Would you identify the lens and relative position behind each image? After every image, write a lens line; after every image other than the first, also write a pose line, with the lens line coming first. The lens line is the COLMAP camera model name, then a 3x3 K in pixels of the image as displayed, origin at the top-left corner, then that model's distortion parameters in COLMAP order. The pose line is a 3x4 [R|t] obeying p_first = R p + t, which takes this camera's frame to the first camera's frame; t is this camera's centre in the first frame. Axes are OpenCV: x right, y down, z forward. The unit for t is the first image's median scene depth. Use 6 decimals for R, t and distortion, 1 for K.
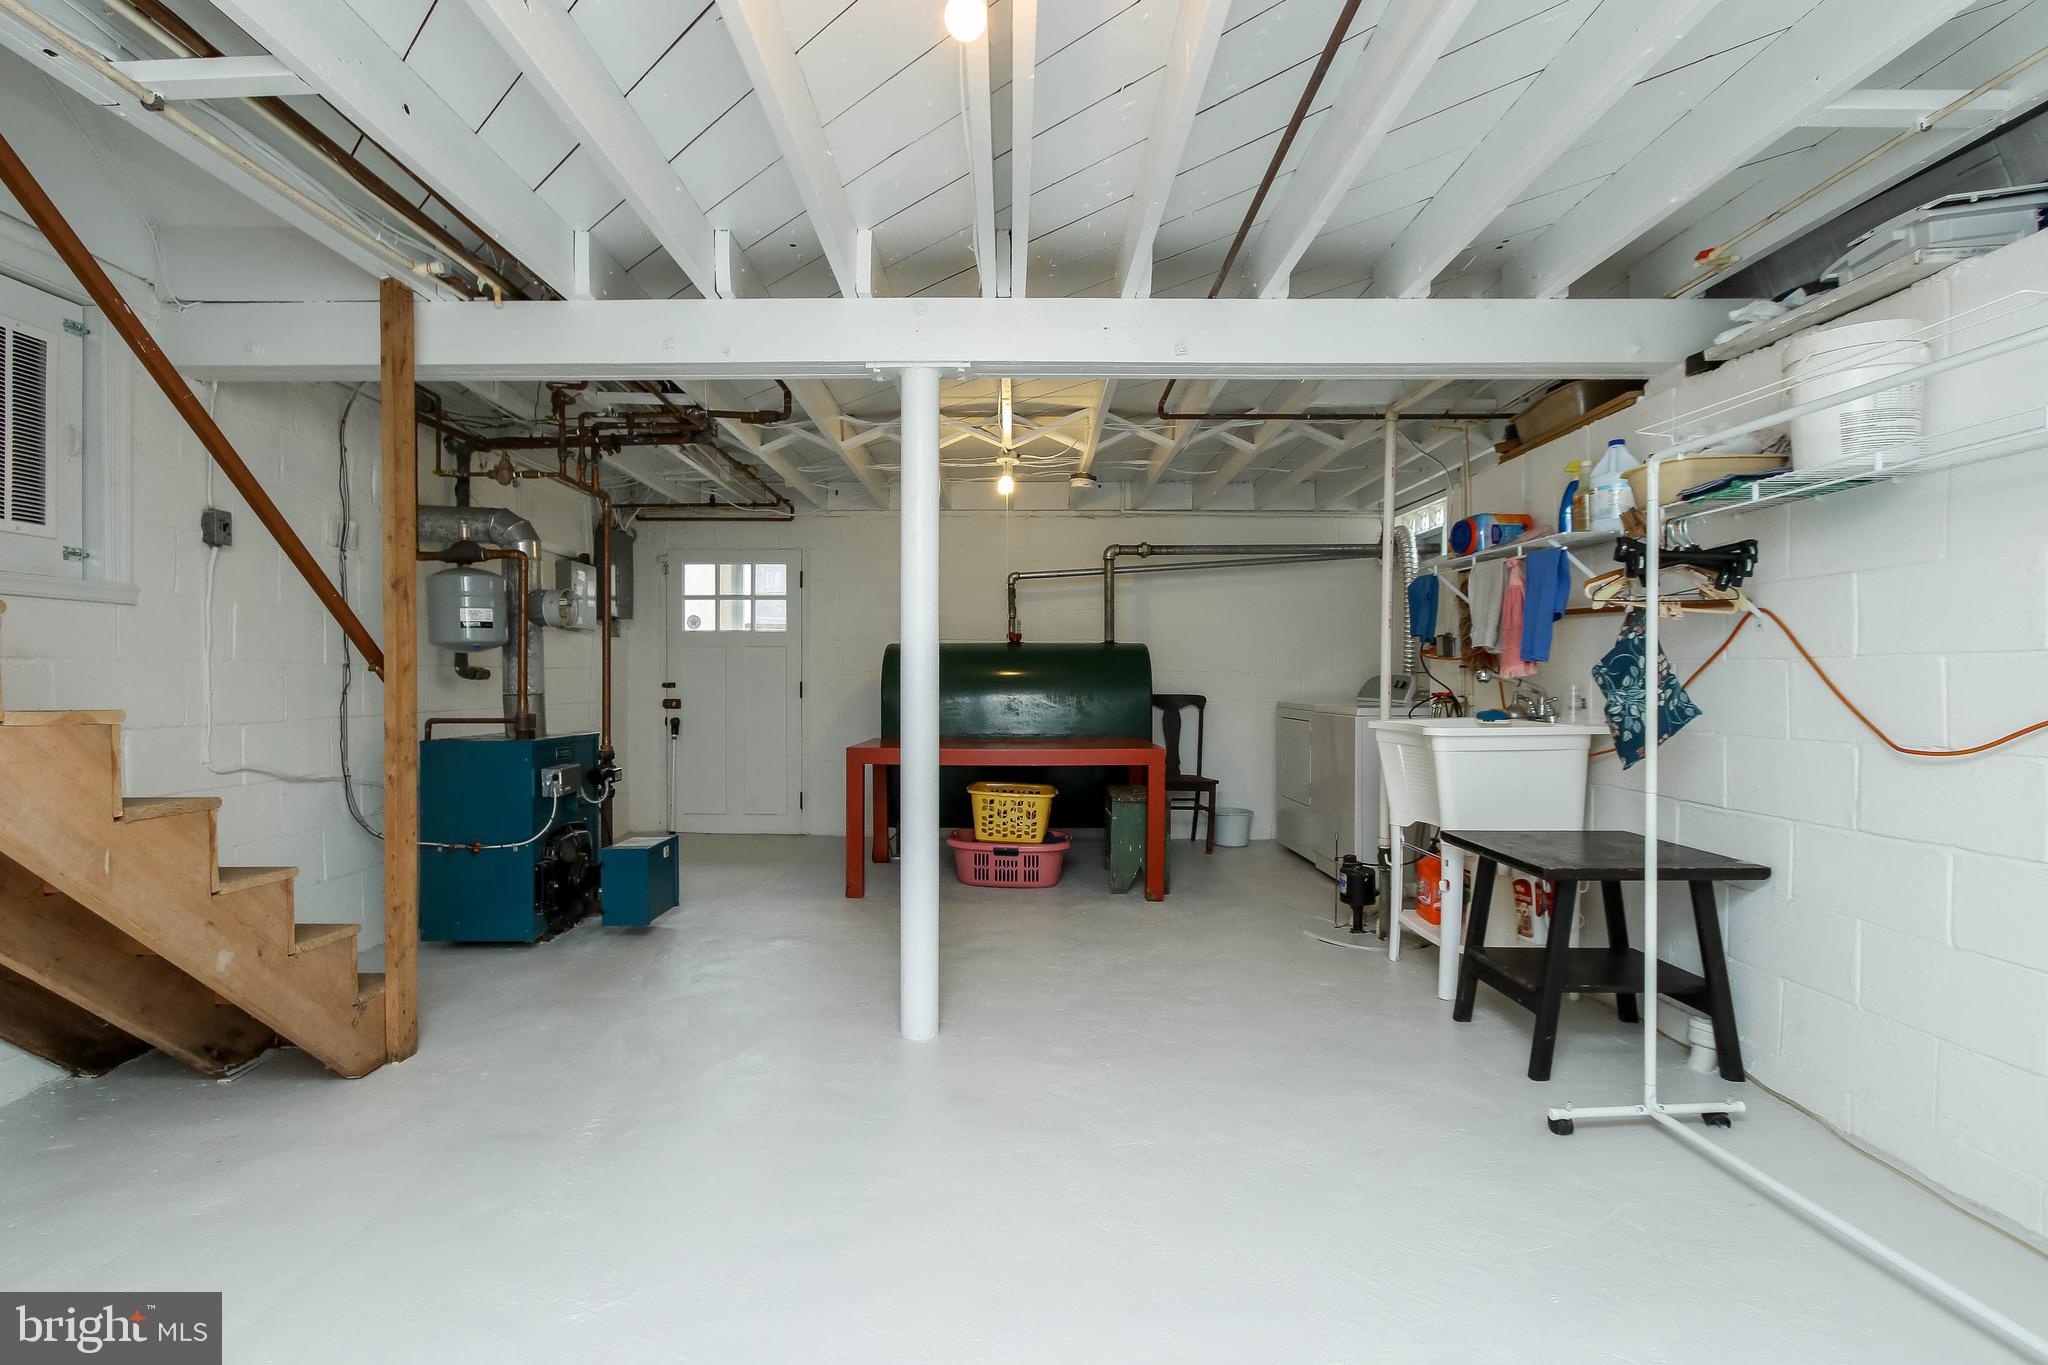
lens RADIAL K [[967.1, 0, 1026.6], [0, 967.1, 683.2], [0, 0, 1]] dist [-0.011001, 0.003453]
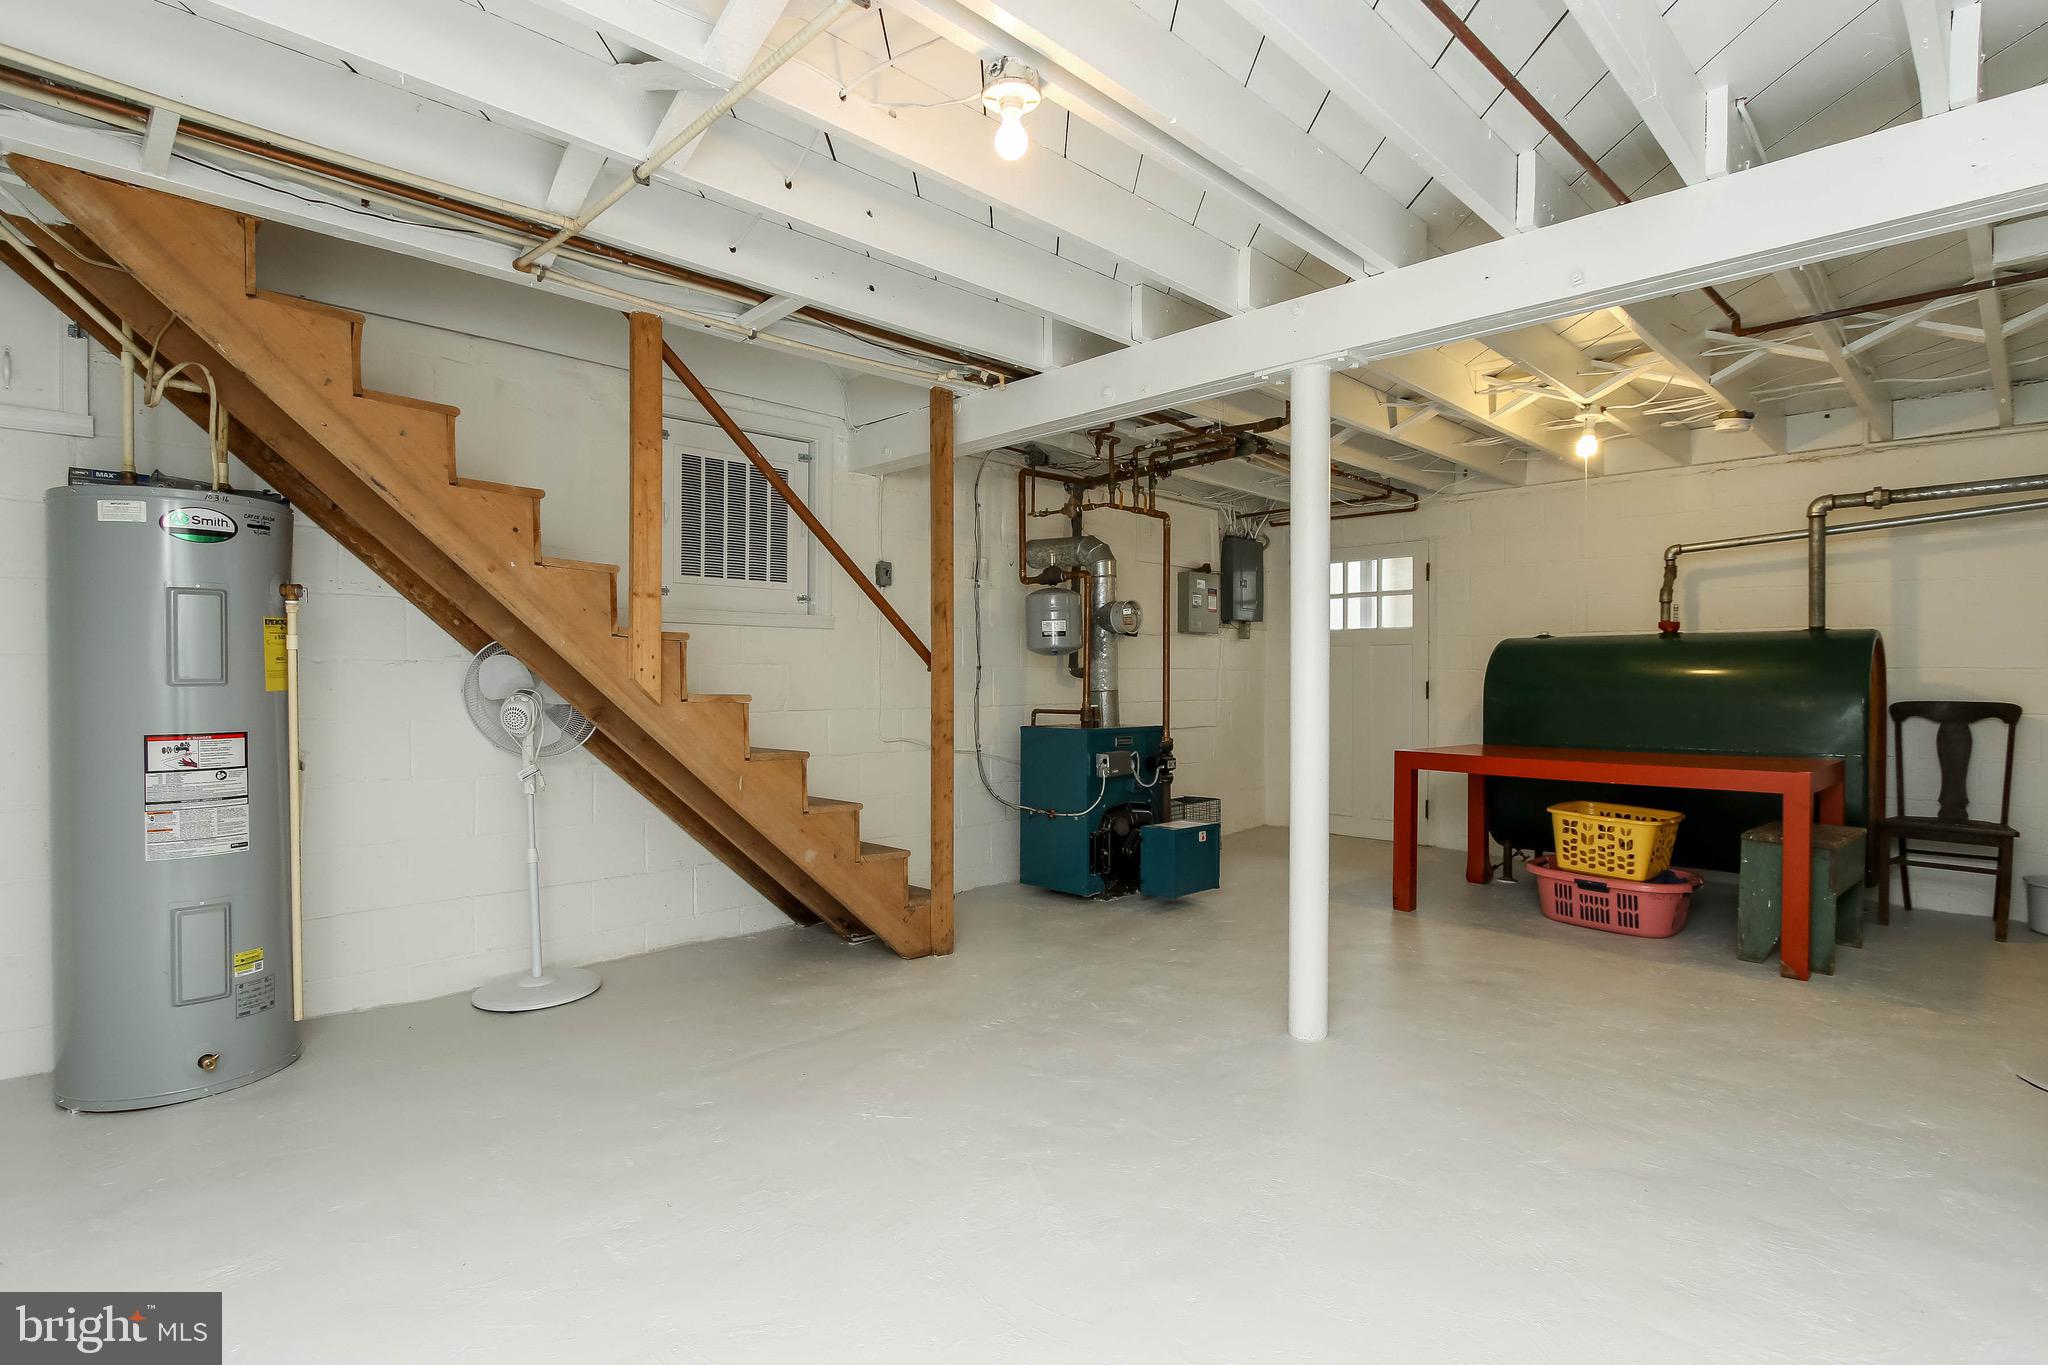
lens RADIAL K [[1057.3, 0, 1032.8], [0, 1057.3, 683.1], [0, 0, 1]] dist [-0.018995, 0.003418]
pose [[0.702134, 0.003412, -0.712037, 0.336199], [-0.004737, 0.999989, 0.000121, 0.002266], [0.712029, 0.003288, 0.702142, 0.024678]]
